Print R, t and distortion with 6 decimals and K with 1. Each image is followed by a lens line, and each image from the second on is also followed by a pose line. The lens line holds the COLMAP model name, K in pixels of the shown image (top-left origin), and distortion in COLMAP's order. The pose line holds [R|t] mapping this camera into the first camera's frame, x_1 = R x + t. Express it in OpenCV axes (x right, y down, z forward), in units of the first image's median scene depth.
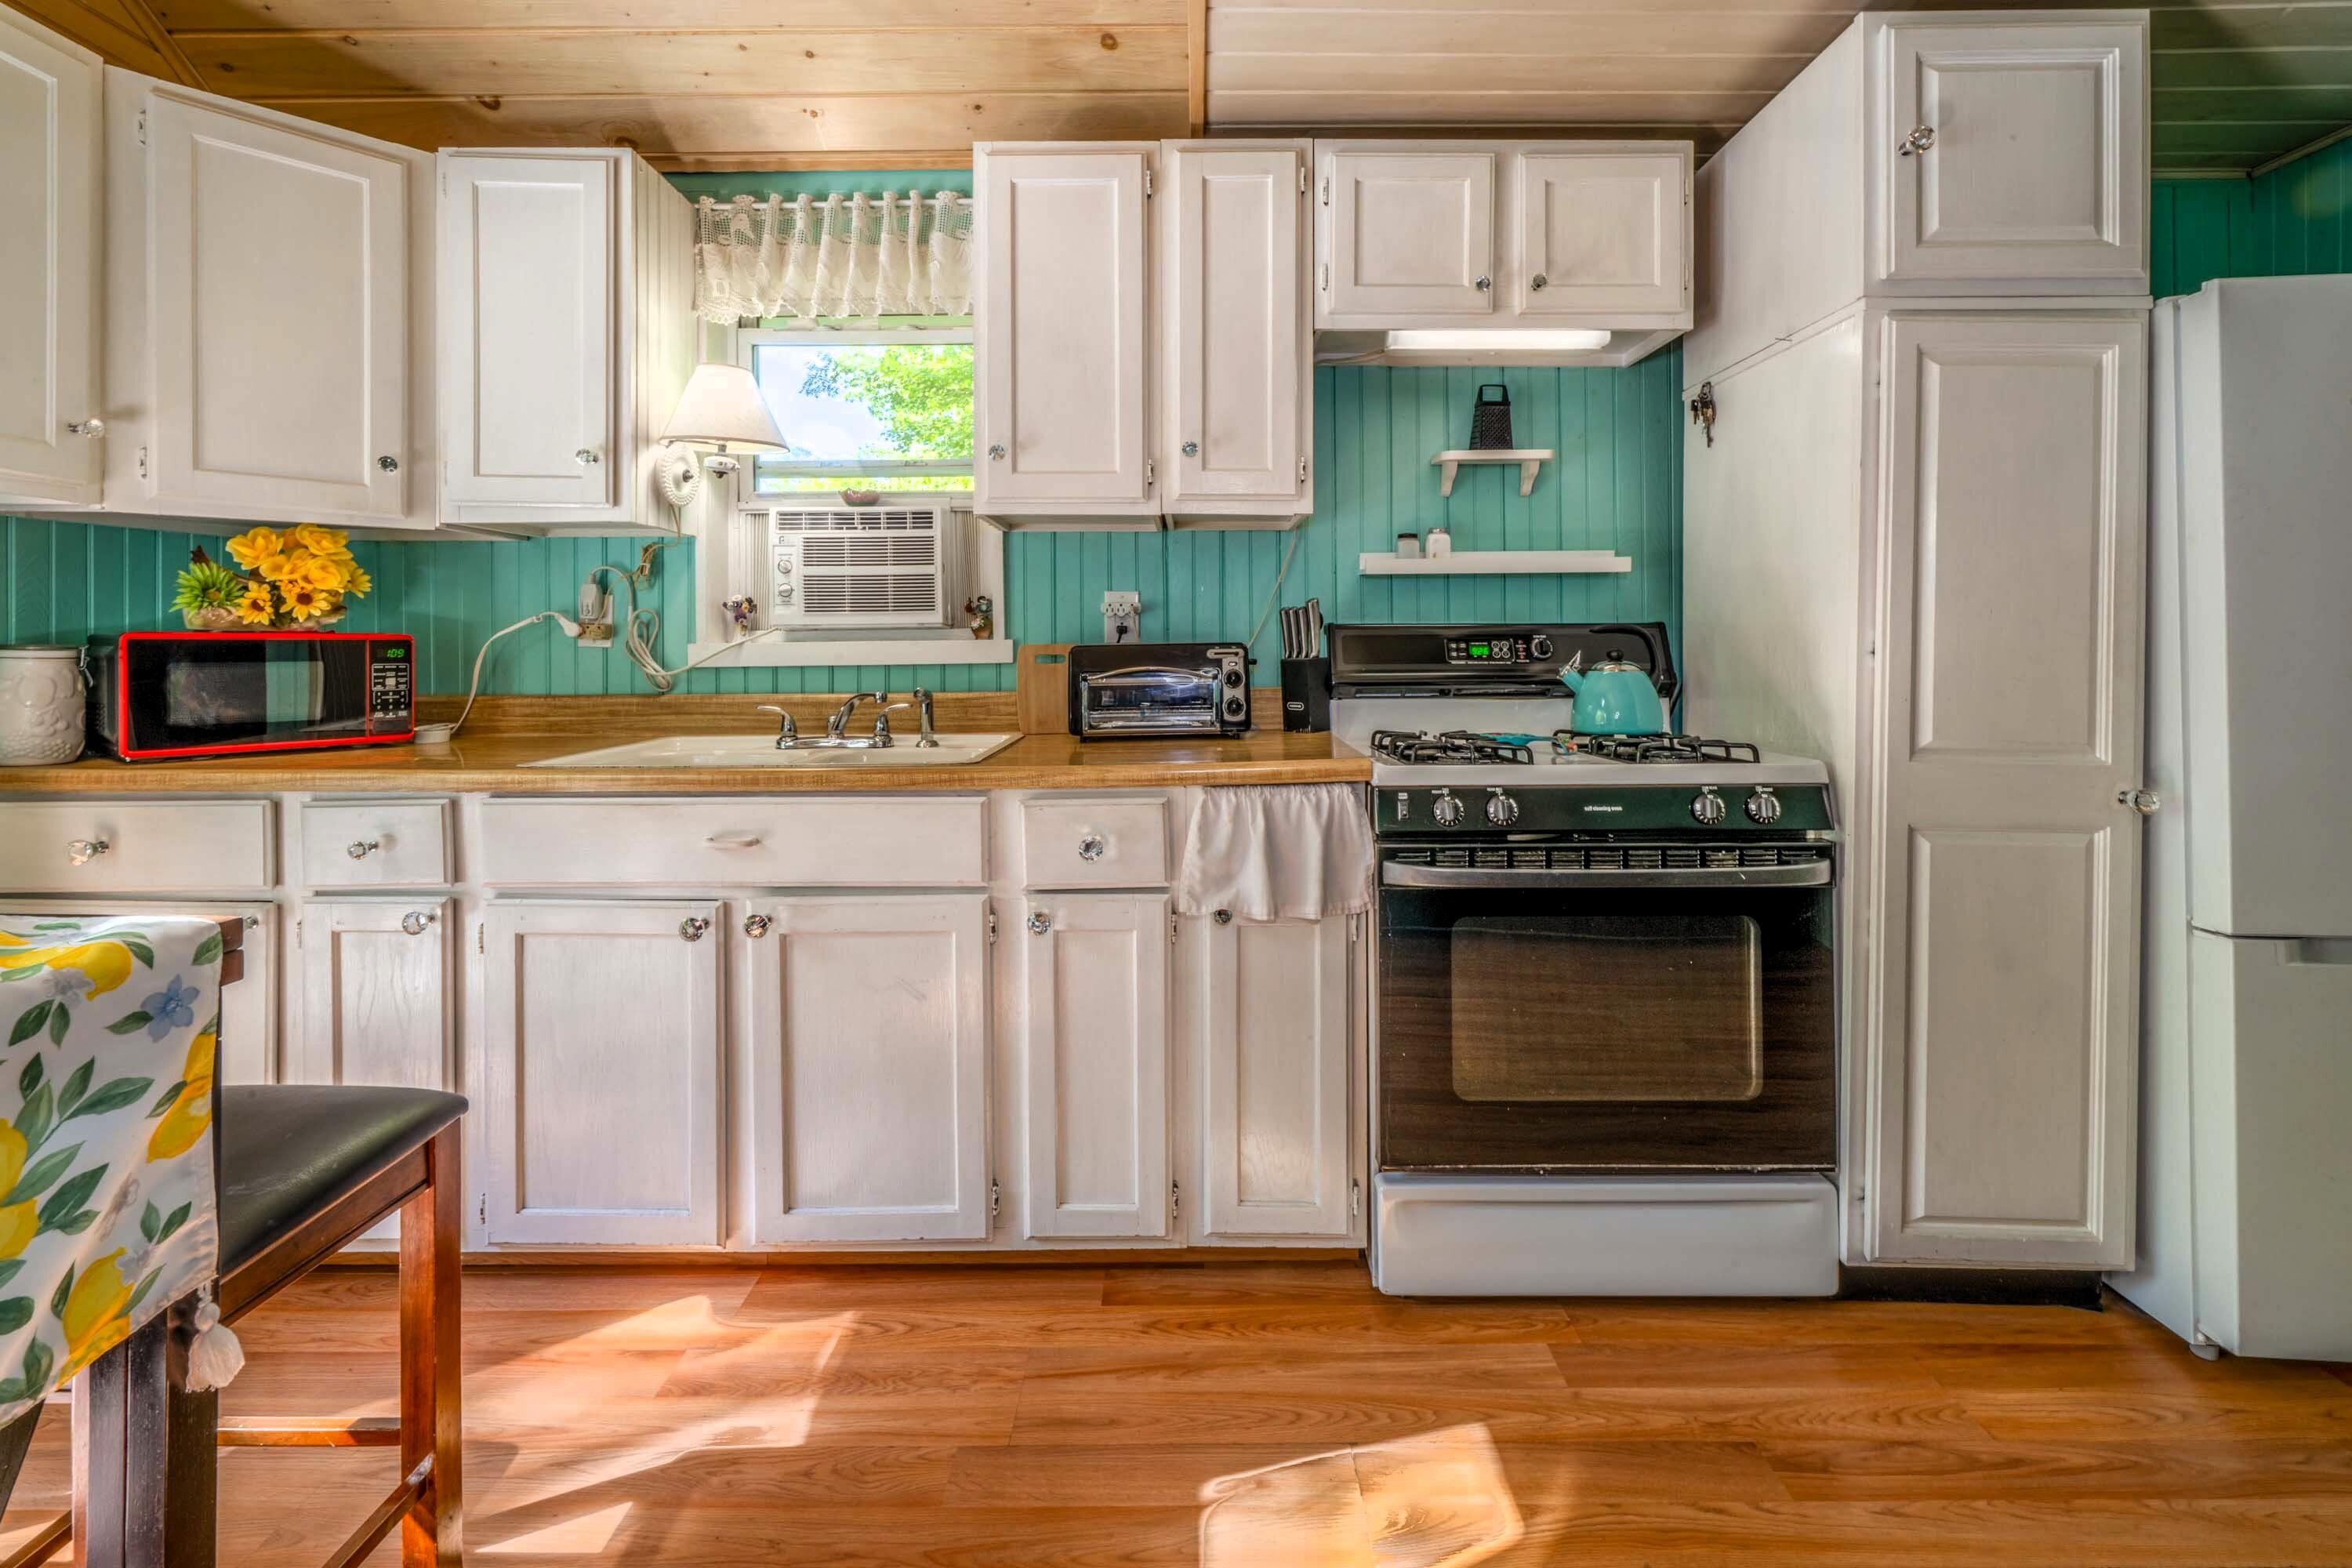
lens RADIAL K [[992.5, 0, 1163.5], [0, 992.5, 641.8], [0, 0, 1]] dist [0.001309, 0.000009]
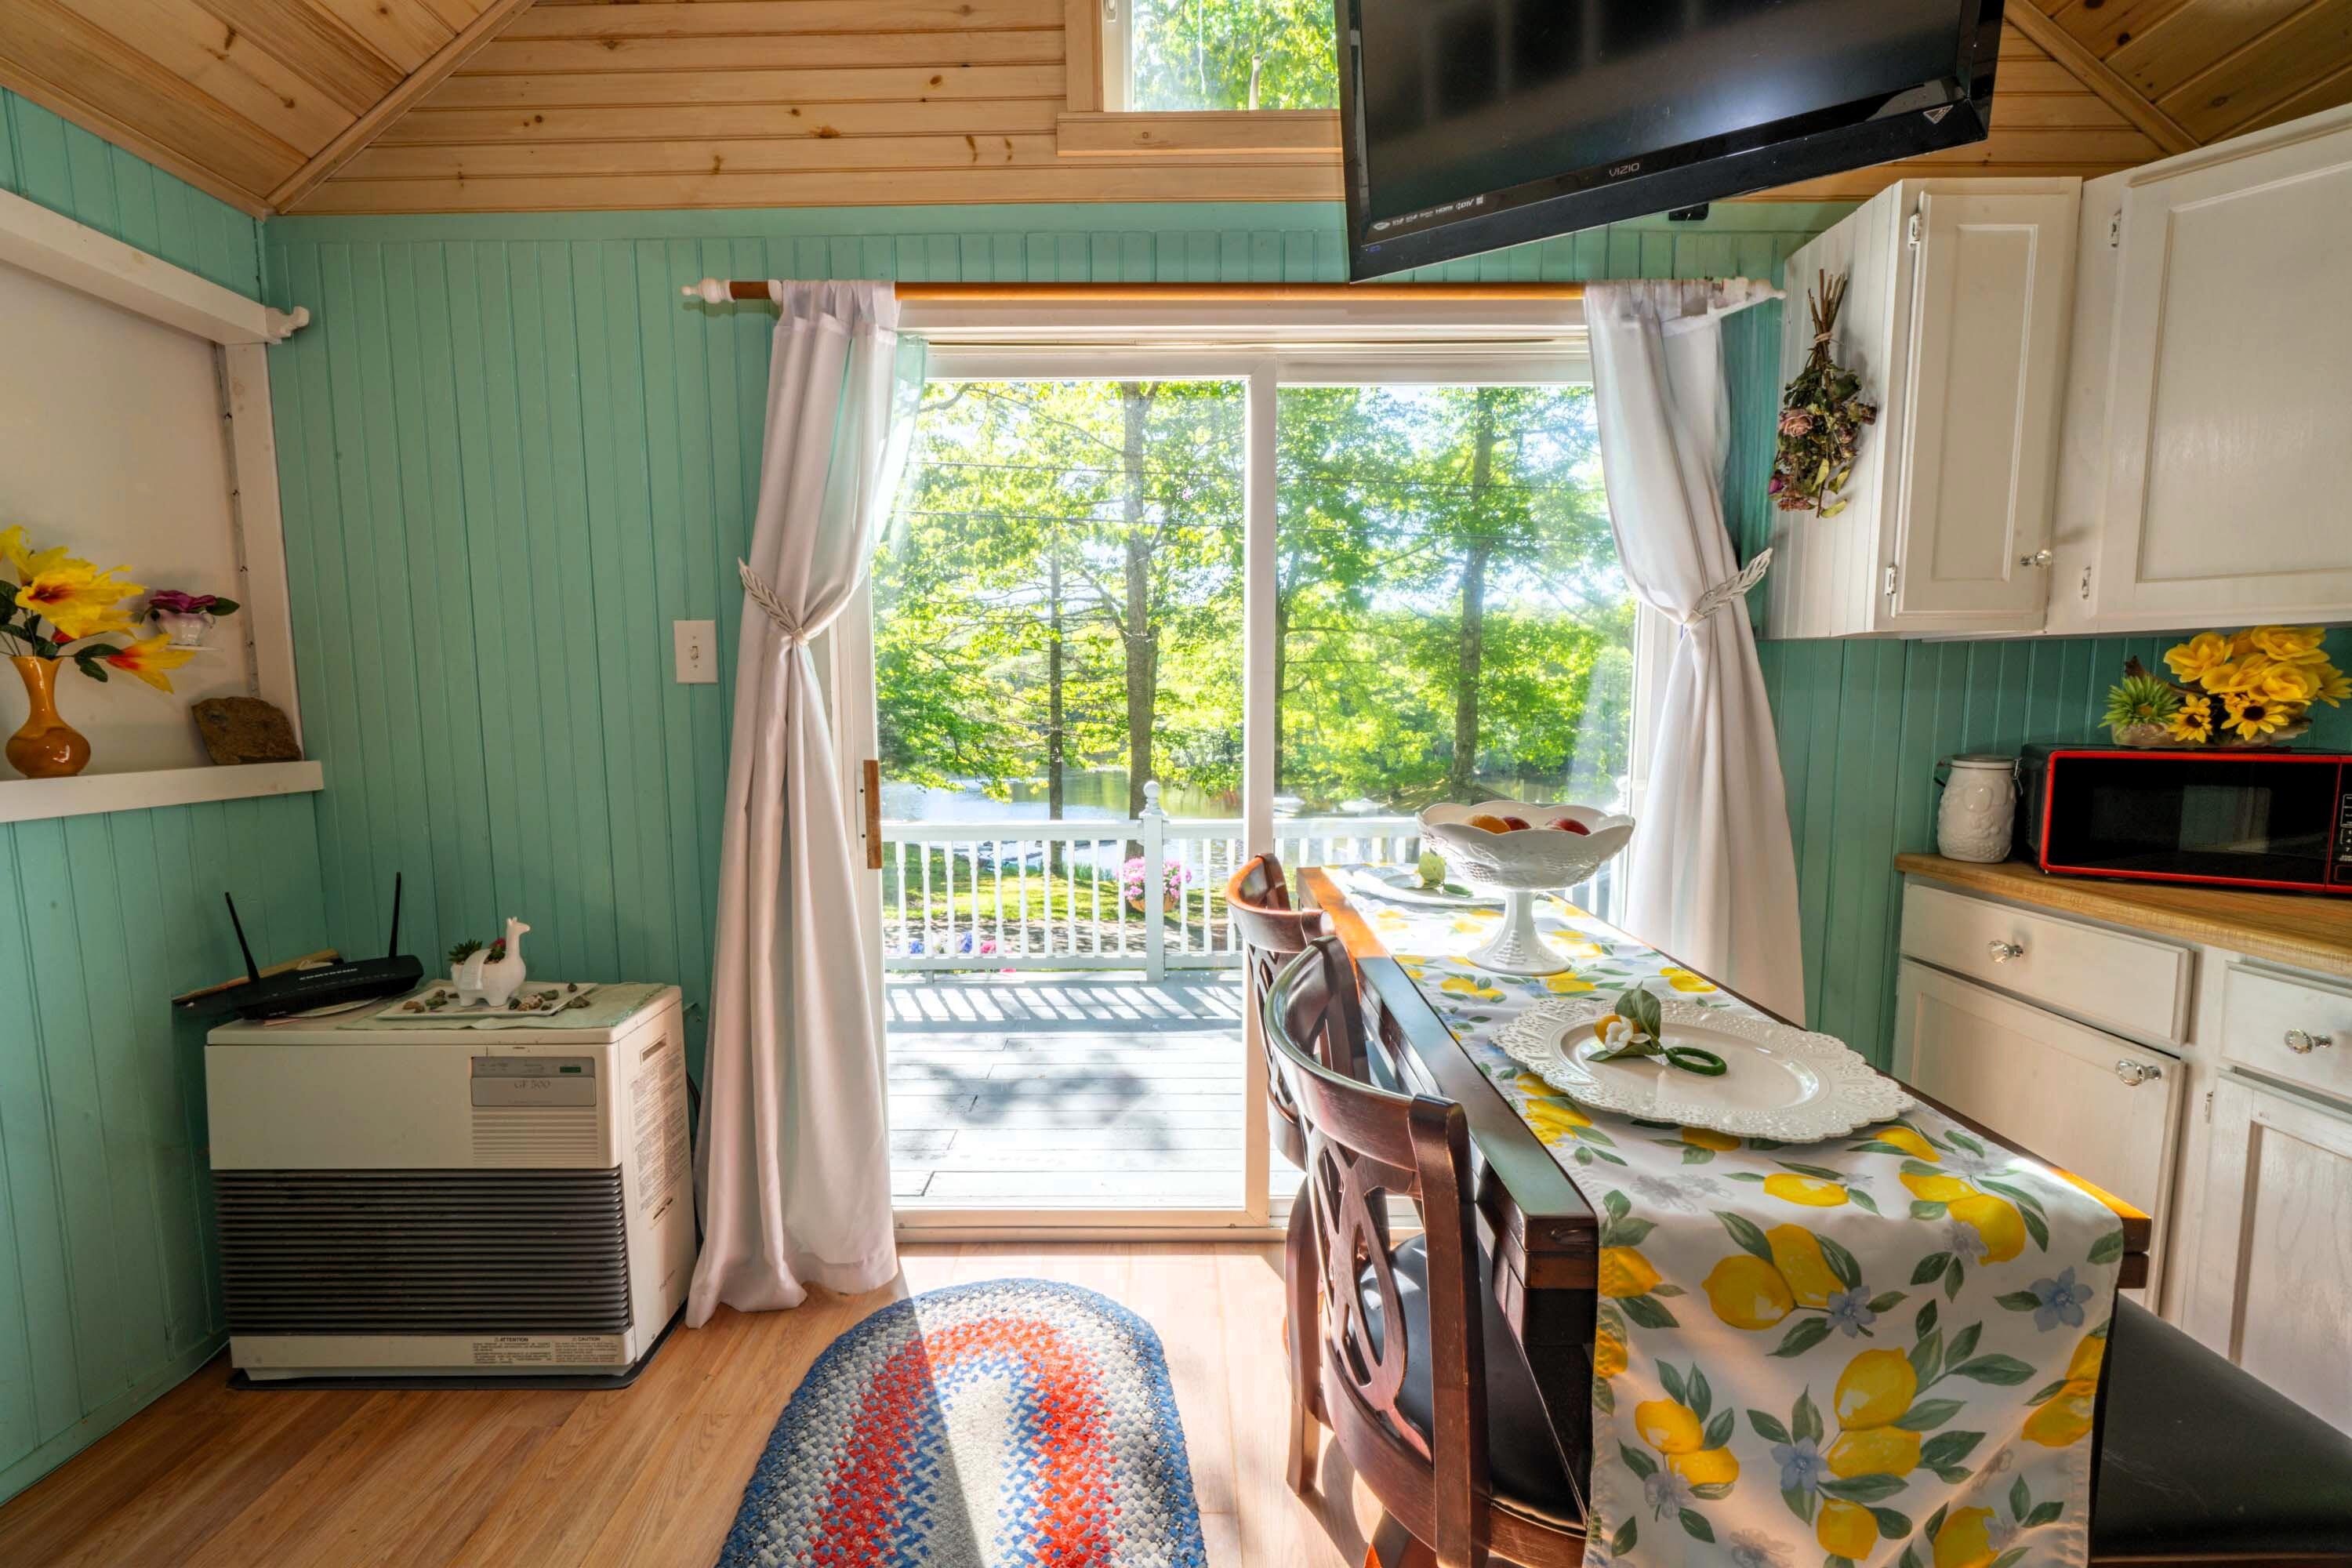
lens RADIAL K [[944.6, 0, 1179.4], [0, 944.6, 797.3], [0, 0, 1]] dist [-0.016942, 0.005456]
pose [[0.013177, 0.101935, -0.994704, -0.076678], [0.007776, 0.994750, 0.102043, -0.064636], [0.999883, -0.009079, 0.012316, 0.069612]]
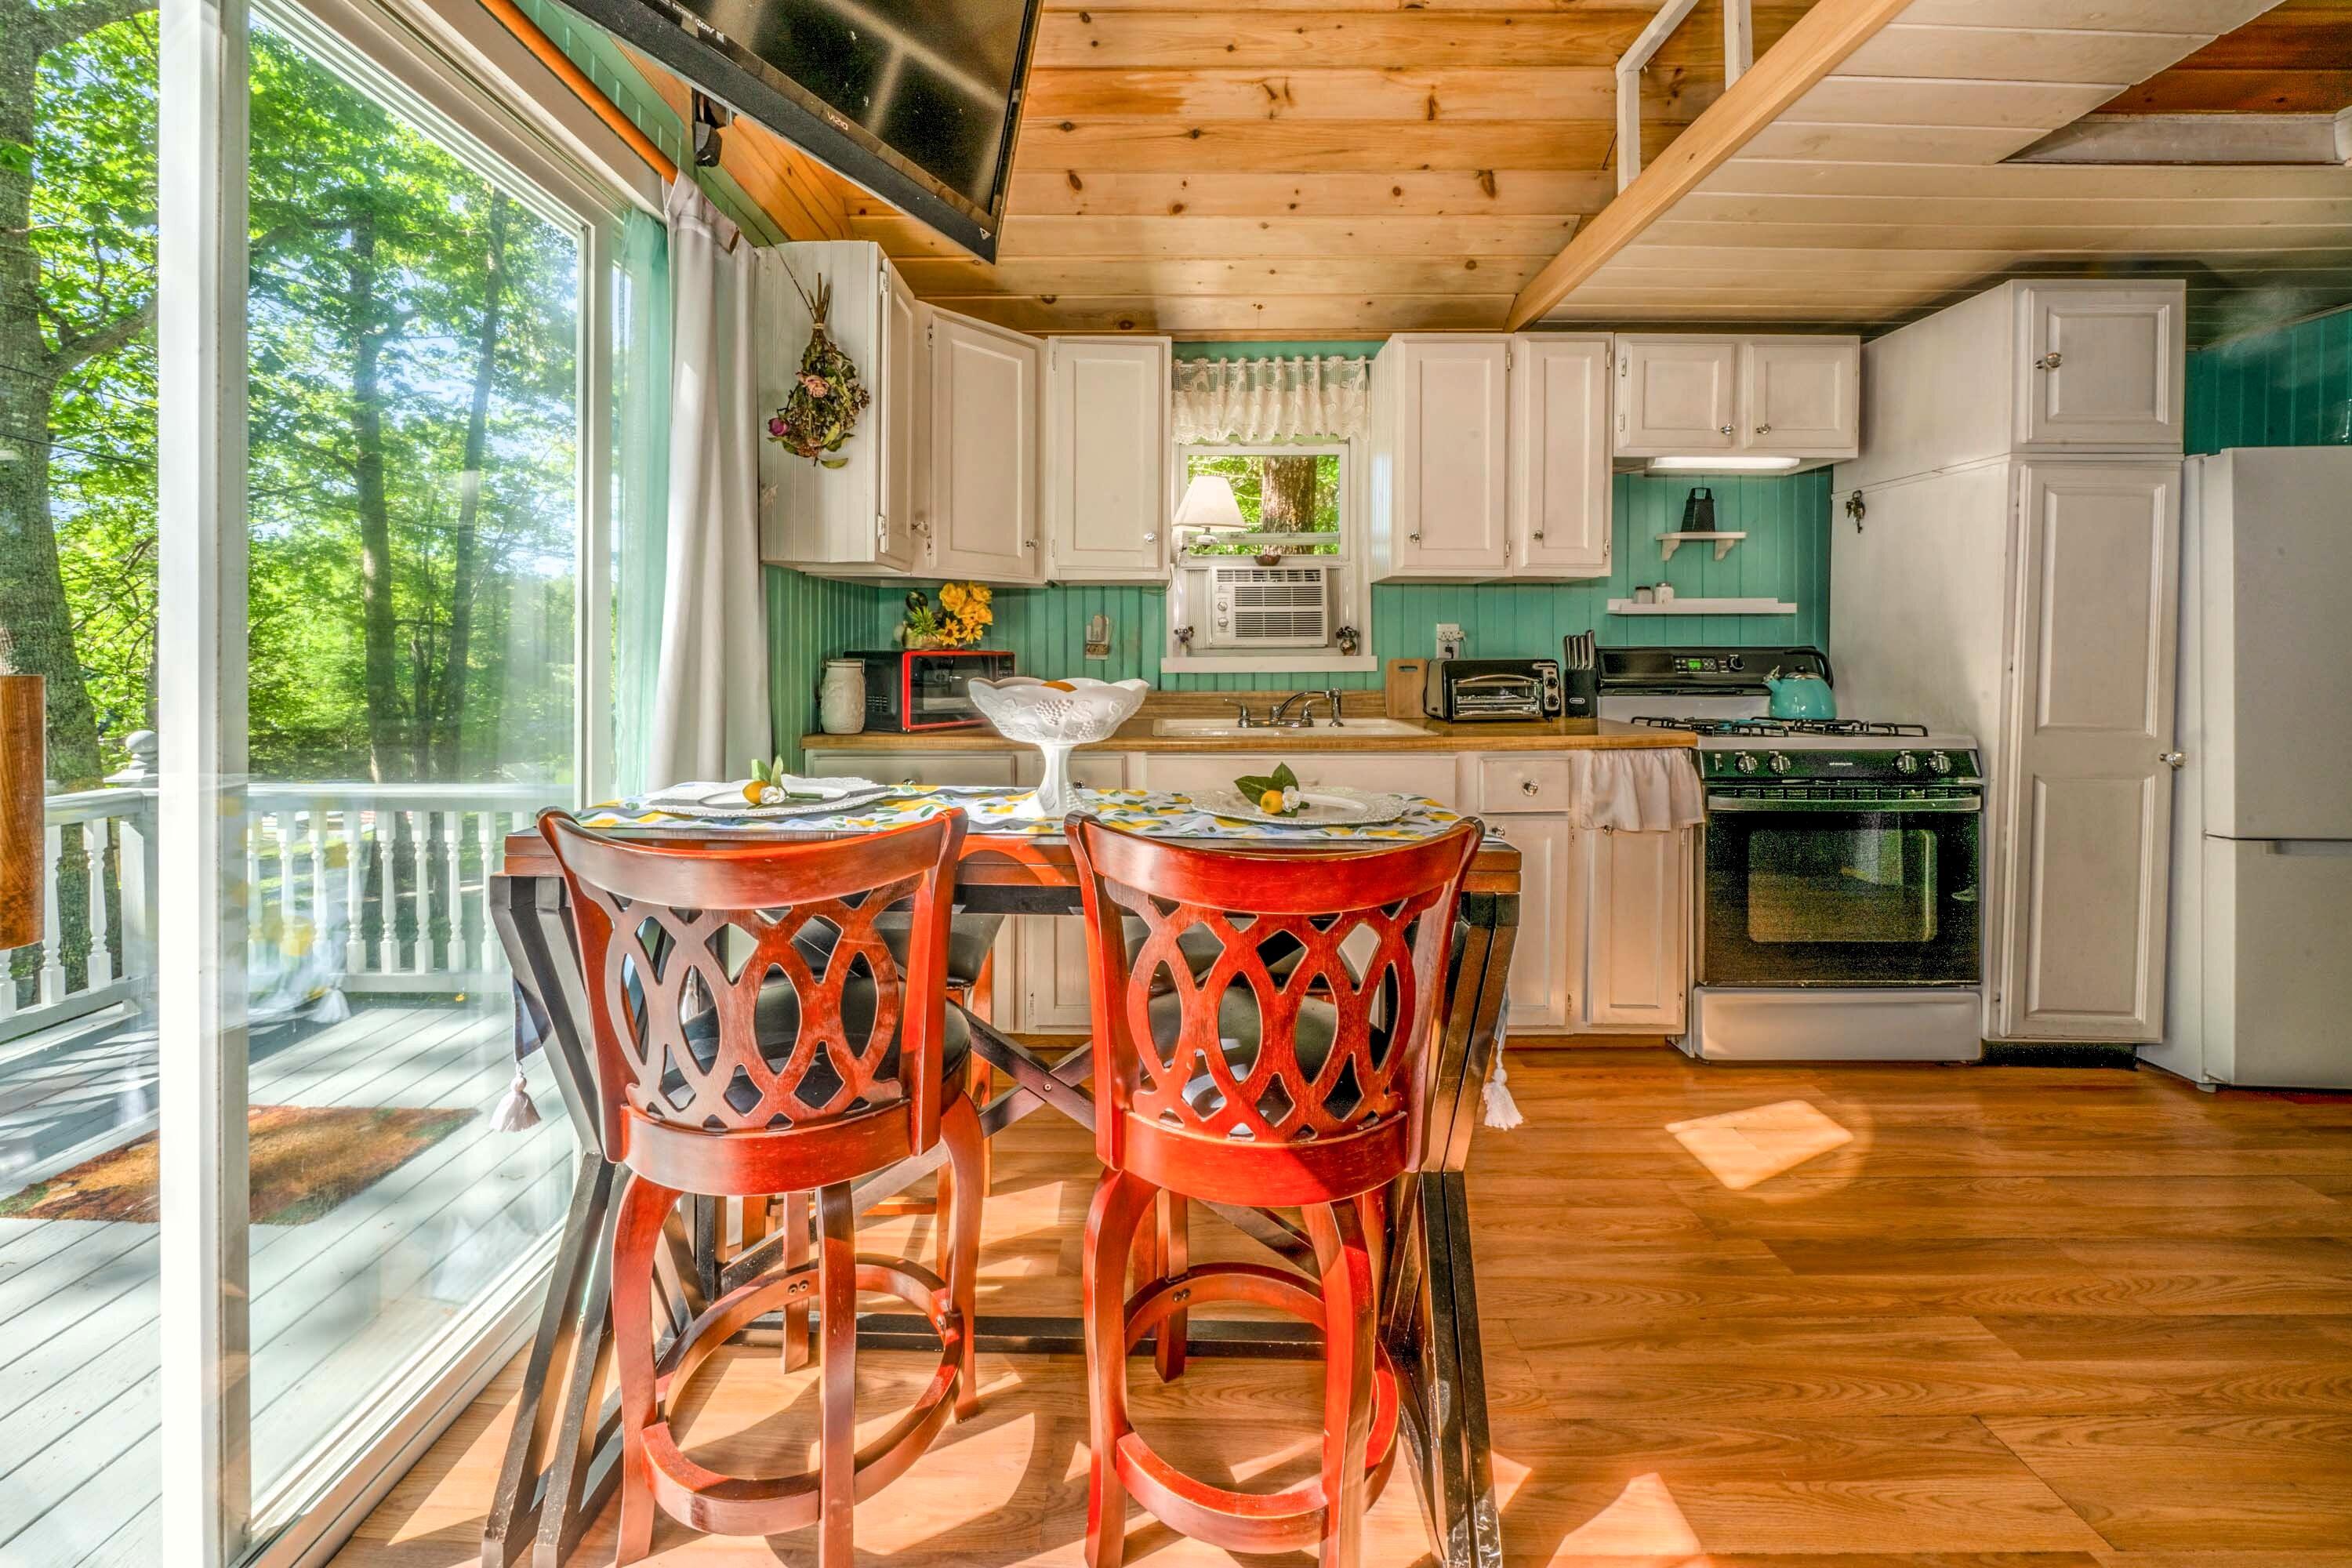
lens RADIAL K [[856.8, 0, 1120.8], [0, 856.8, 656.6], [0, 0, 1]] dist [-0.001730, -0.000258]
pose [[0.999987, 0.004866, 0.001298, -0.678604], [-0.004878, 0.999941, 0.009736, -0.014799], [-0.001250, -0.009742, 0.999952, -0.367814]]
